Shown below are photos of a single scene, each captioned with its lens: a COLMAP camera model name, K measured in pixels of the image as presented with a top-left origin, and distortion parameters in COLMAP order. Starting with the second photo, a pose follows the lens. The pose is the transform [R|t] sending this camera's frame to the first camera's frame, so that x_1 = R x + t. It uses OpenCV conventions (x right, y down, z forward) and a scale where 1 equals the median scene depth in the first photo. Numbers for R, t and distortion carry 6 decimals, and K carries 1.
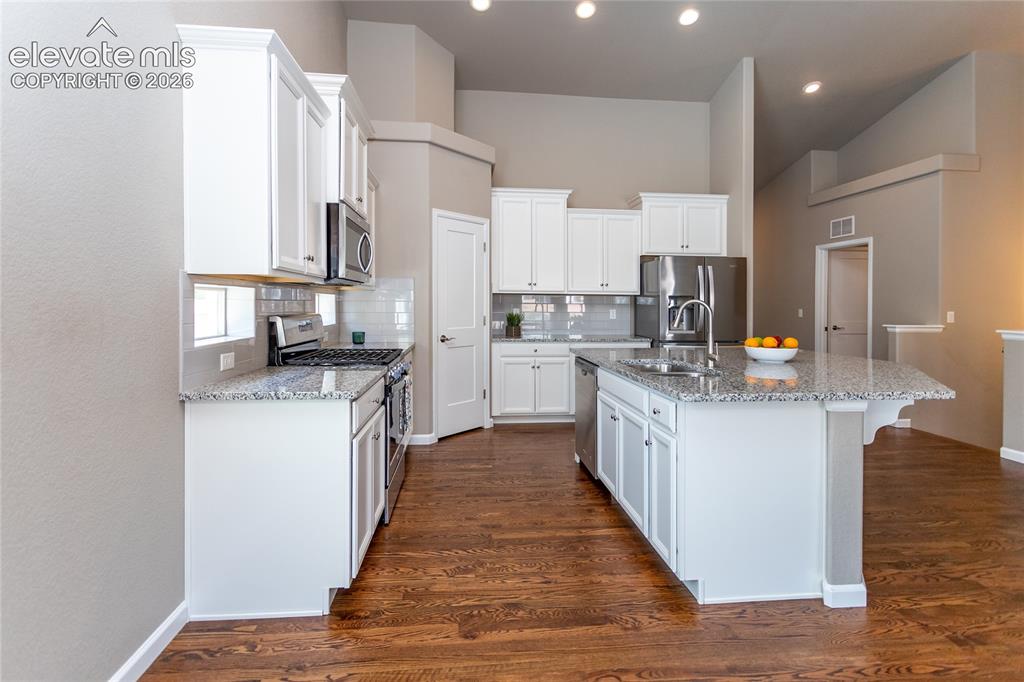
lens RADIAL K [[480.7, 0, 512.0], [0, 480.7, 304.9], [0, 0, 1]] dist [-0.000136, 0.000118]
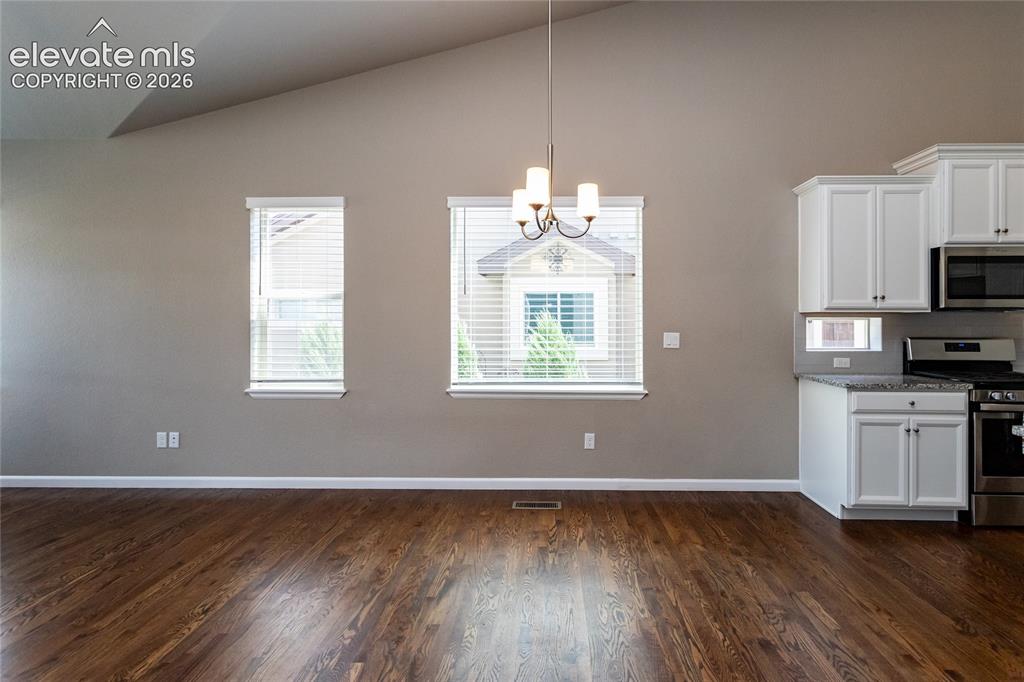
lens RADIAL K [[503.1, 0, 539.9], [0, 503.1, 319.5], [0, 0, 1]] dist [0.000183, 0.000179]
pose [[-0.117350, -0.011458, -0.993025, 1.037992], [-0.007773, 0.999913, -0.010619, -0.004290], [0.993060, 0.006473, -0.117429, 0.137776]]
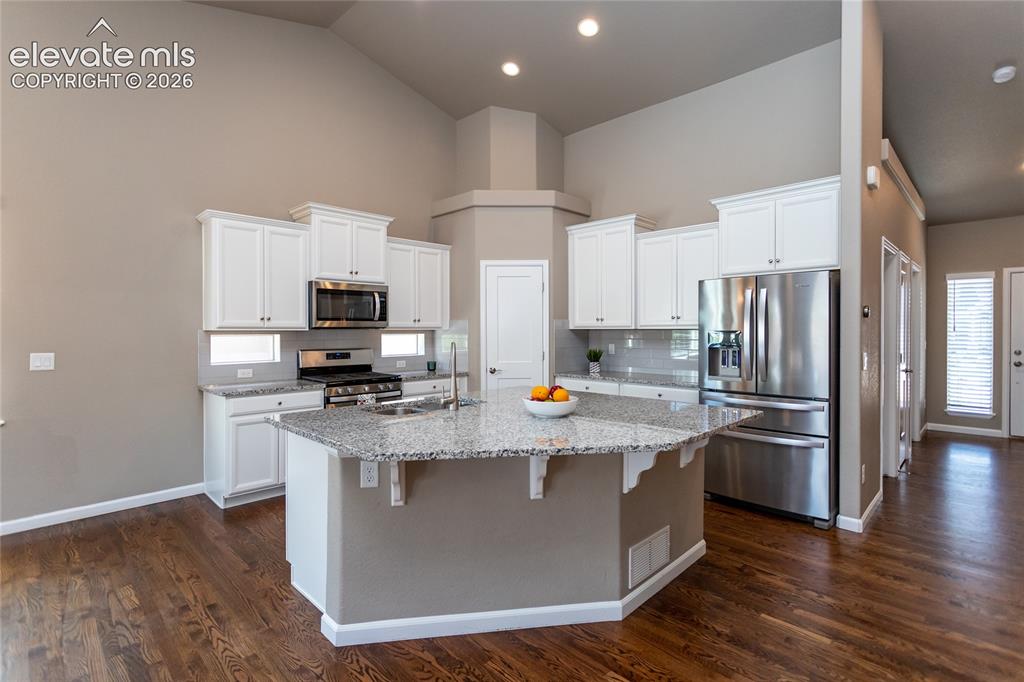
lens RADIAL K [[491.1, 0, 514.3], [0, 491.1, 331.5], [0, 0, 1]] dist [0.004544, 0.000614]
pose [[0.644529, -0.006839, -0.764549, 1.333084], [0.003651, 0.999976, -0.005867, -0.028925], [0.764571, 0.000990, 0.644539, 0.455452]]
